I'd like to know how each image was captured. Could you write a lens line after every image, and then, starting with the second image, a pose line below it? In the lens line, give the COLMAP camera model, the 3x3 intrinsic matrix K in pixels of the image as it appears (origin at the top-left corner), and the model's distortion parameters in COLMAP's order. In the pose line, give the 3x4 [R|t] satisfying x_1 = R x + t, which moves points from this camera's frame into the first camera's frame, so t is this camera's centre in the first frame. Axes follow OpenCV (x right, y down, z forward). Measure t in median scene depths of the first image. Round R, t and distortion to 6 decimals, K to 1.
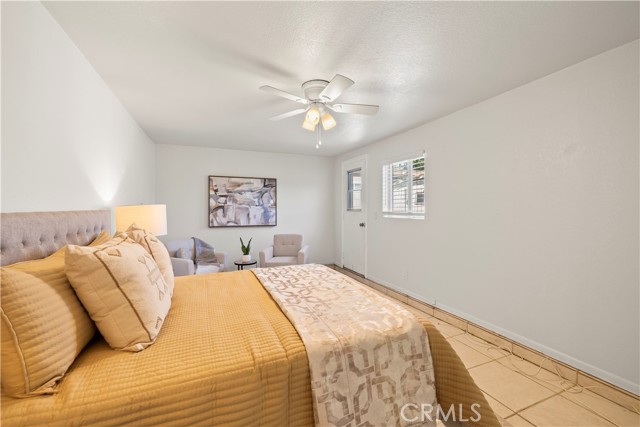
lens RADIAL K [[268.8, 0, 318.0], [0, 268.8, 212.6], [0, 0, 1]] dist [0.001970, 0.000242]
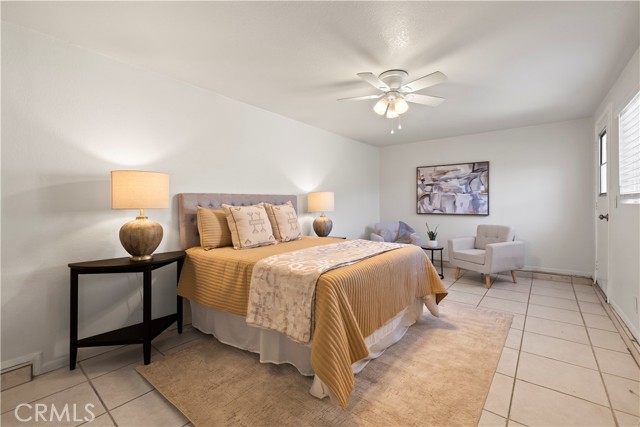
lens RADIAL K [[268.8, 0, 318.0], [0, 268.8, 212.6], [0, 0, 1]] dist [0.001970, 0.000242]
pose [[0.479839, 0.030004, -0.876843, 0.366576], [-0.011482, 0.999544, 0.027919, 0.023109], [0.877282, -0.003329, 0.479965, 0.101884]]
